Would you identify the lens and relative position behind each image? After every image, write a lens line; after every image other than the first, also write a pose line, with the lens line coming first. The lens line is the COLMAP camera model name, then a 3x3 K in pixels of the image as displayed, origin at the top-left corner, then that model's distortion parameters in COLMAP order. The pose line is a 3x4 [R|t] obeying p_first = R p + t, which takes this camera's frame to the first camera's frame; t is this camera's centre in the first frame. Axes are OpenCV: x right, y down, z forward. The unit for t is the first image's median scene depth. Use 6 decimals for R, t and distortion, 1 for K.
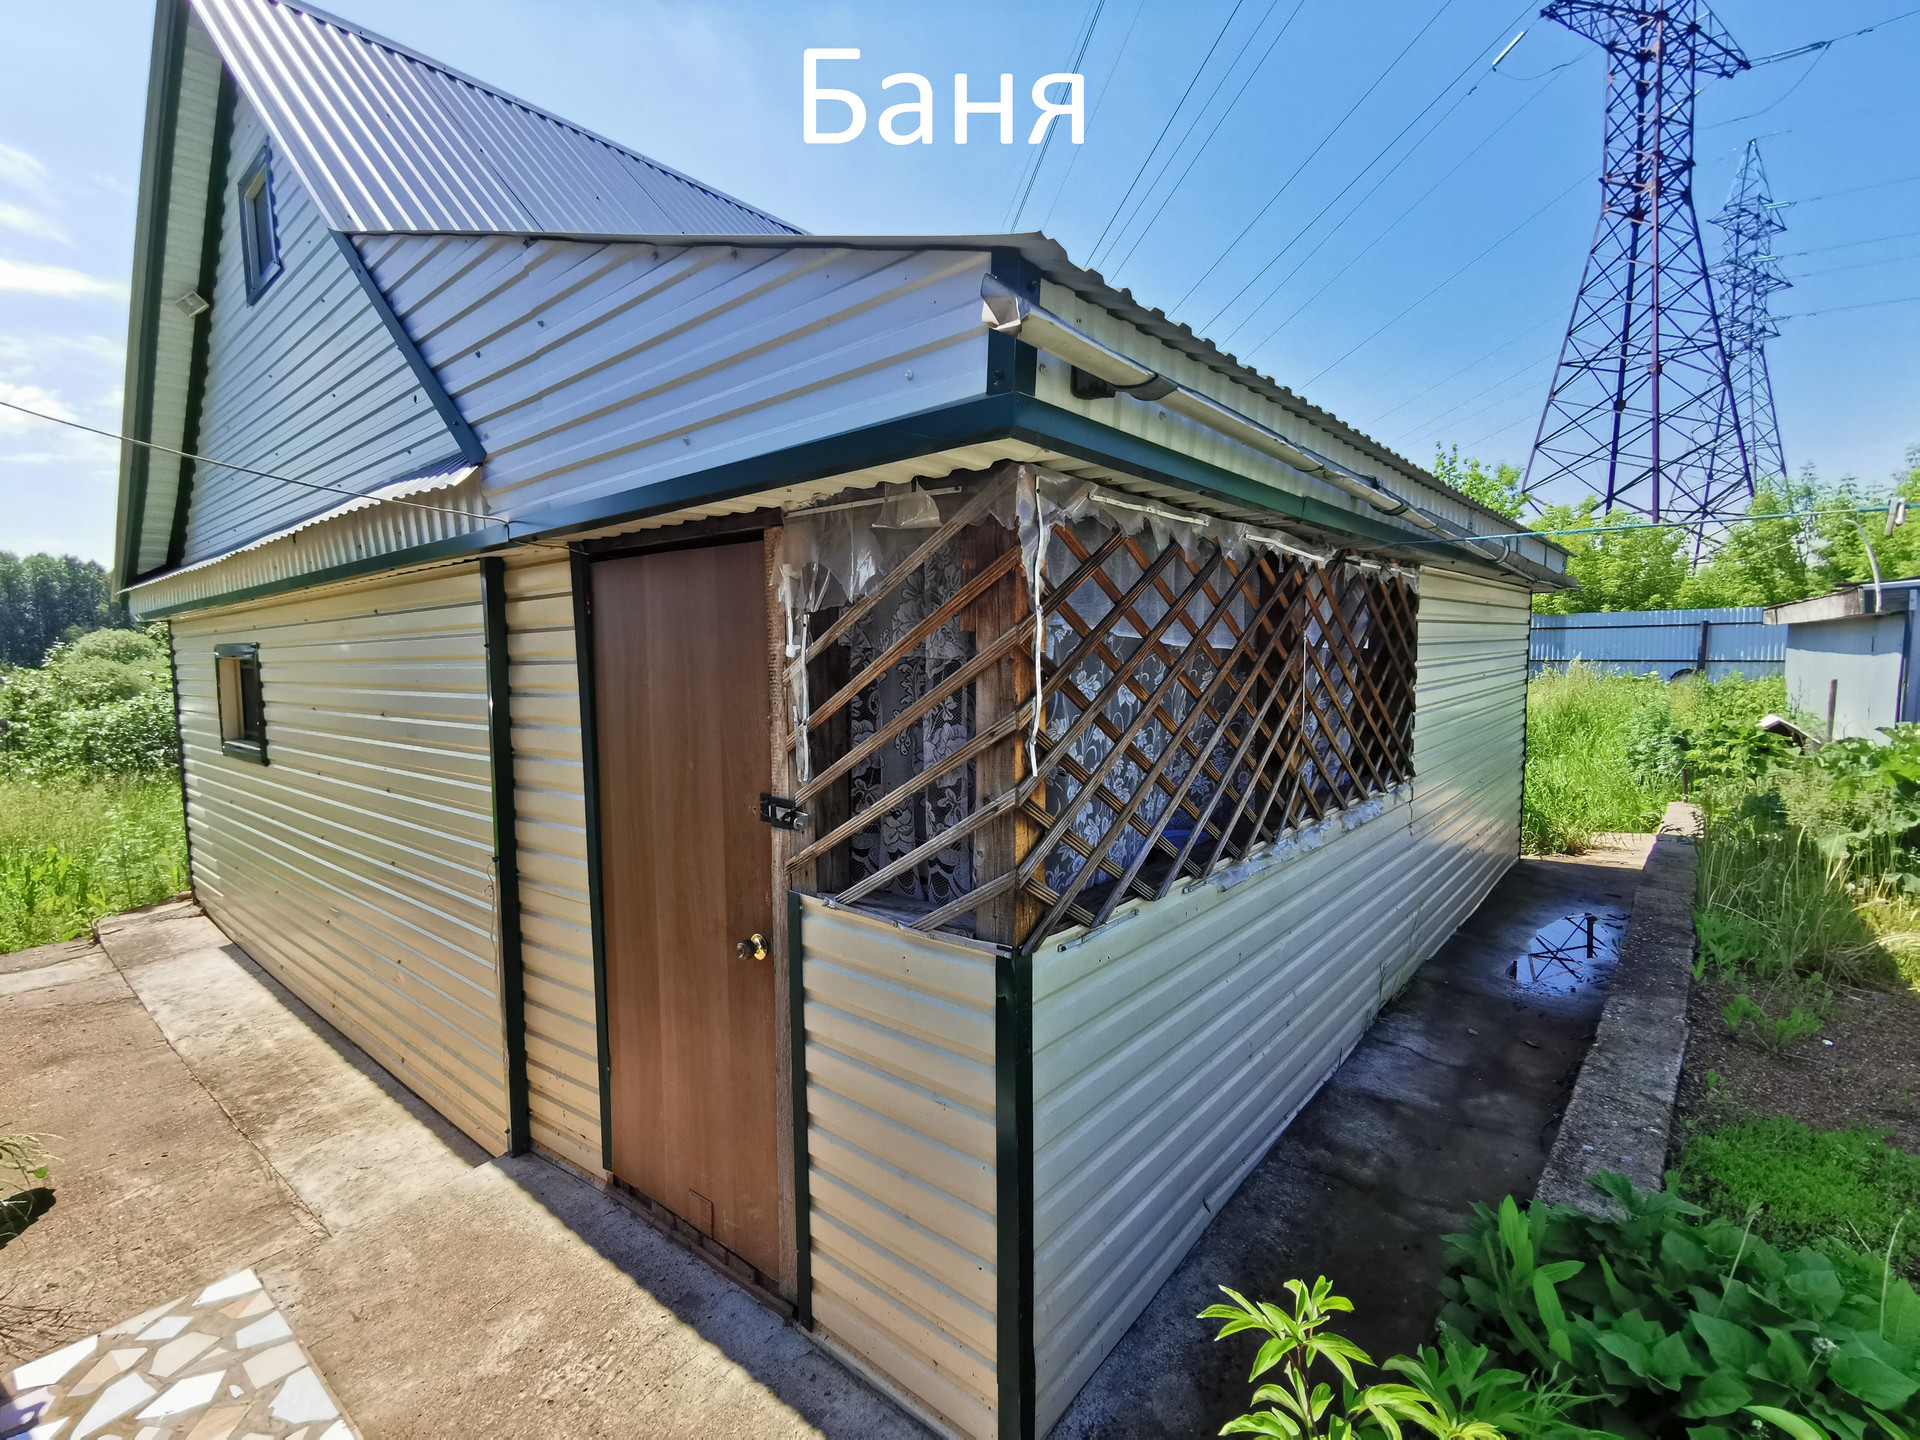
lens RADIAL K [[880.1, 0, 939.6], [0, 880.1, 753.7], [0, 0, 1]] dist [-0.005590, -0.004835]
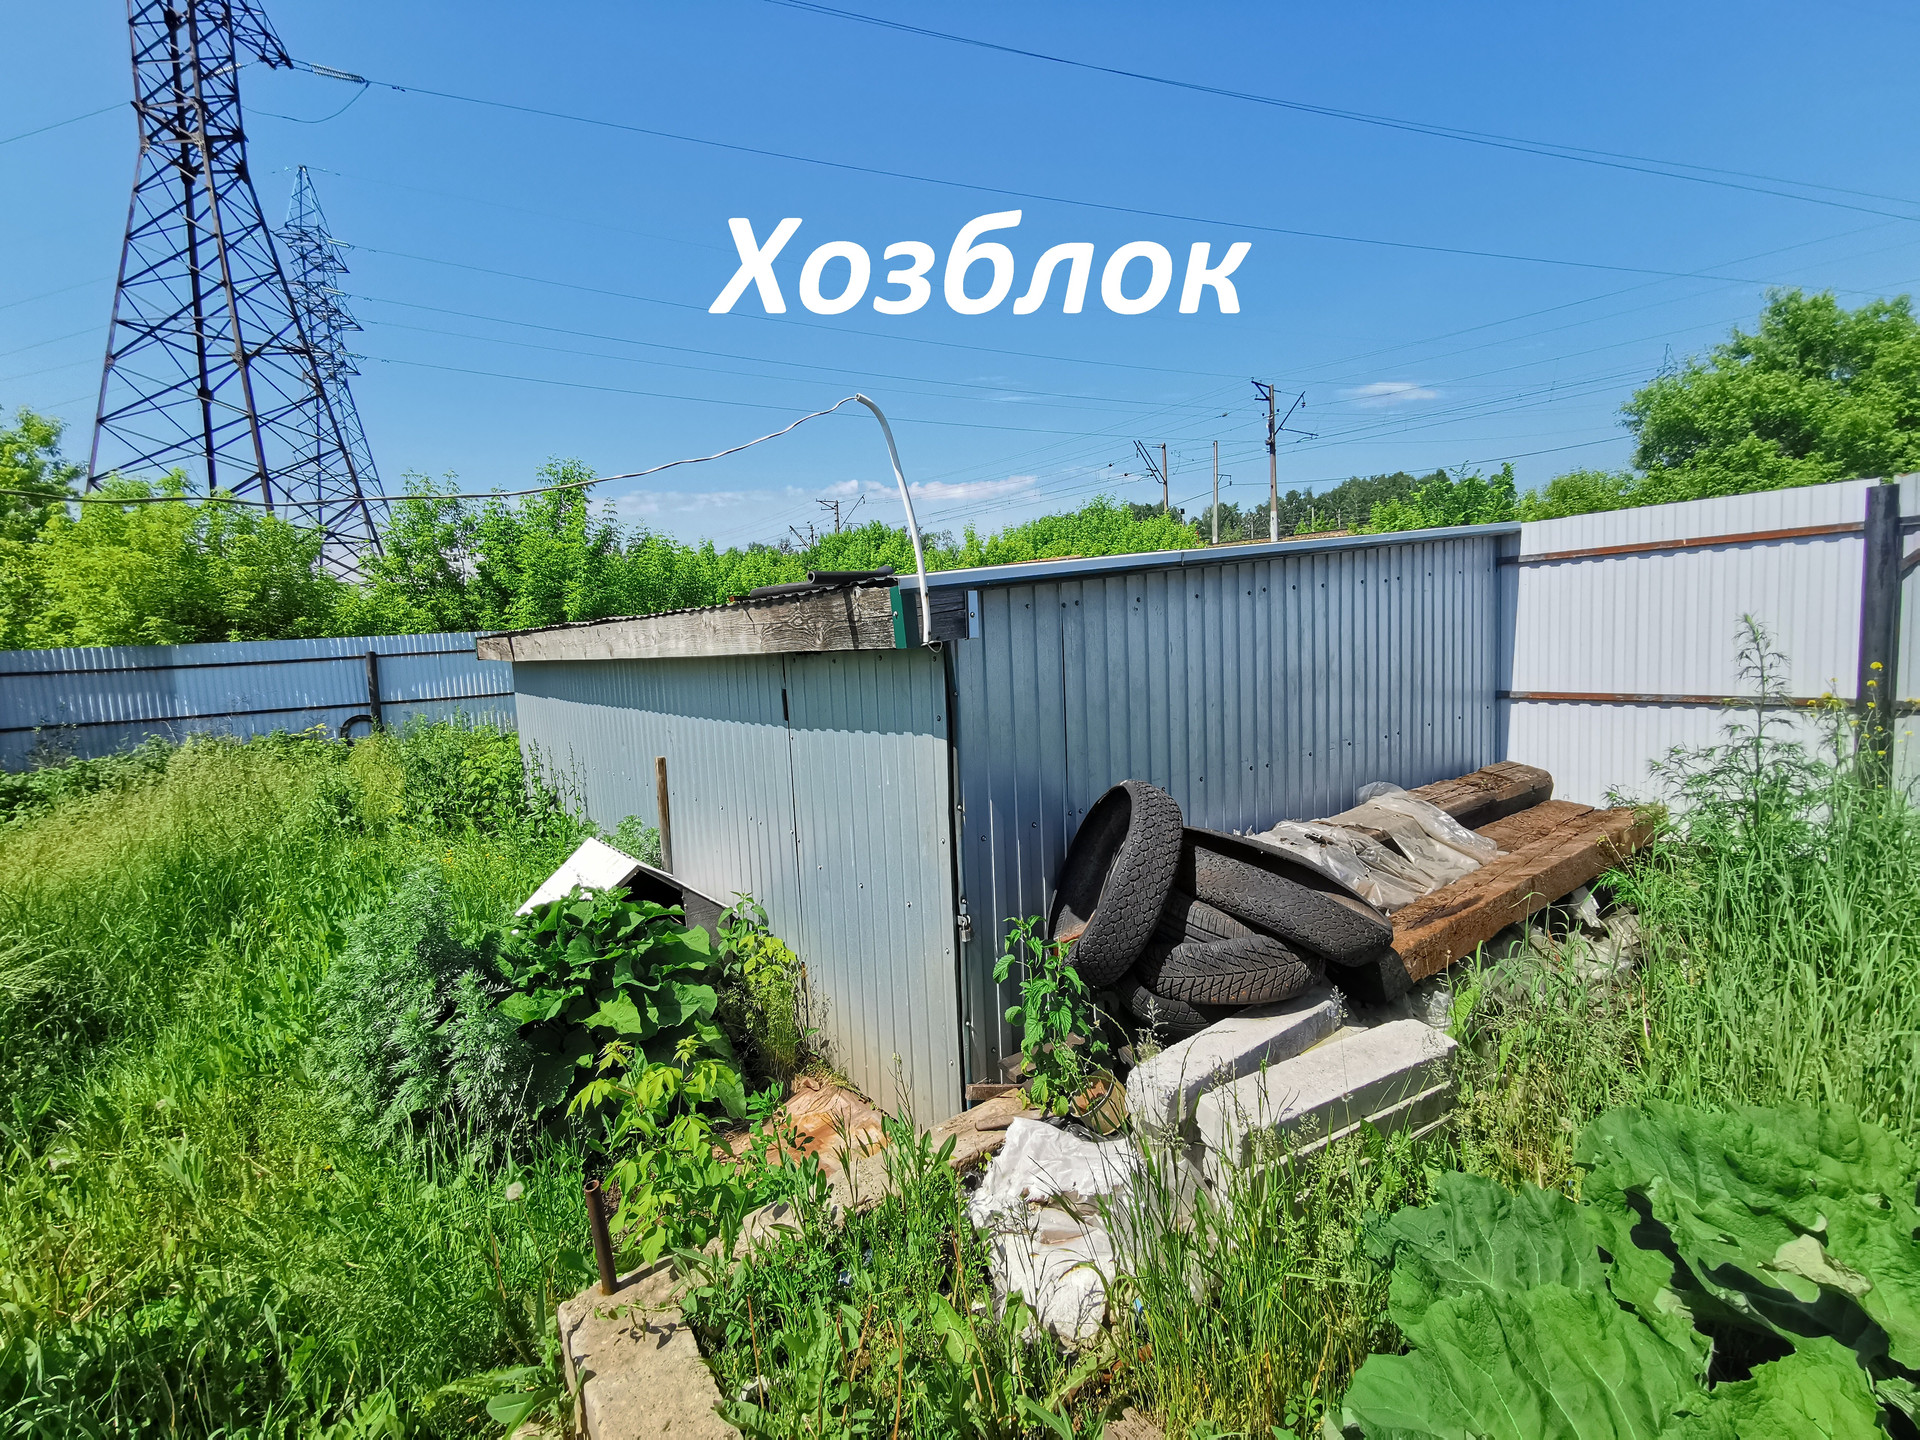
lens RADIAL K [[880.1, 0, 957.7], [0, 880.1, 733.6], [0, 0, 1]] dist [-0.005590, -0.004835]
pose [[0.237986, -0.100711, 0.966033, 0.118708], [0.152163, 0.986194, 0.065327, -0.025600], [-0.959275, 0.131447, 0.250025, 0.154520]]
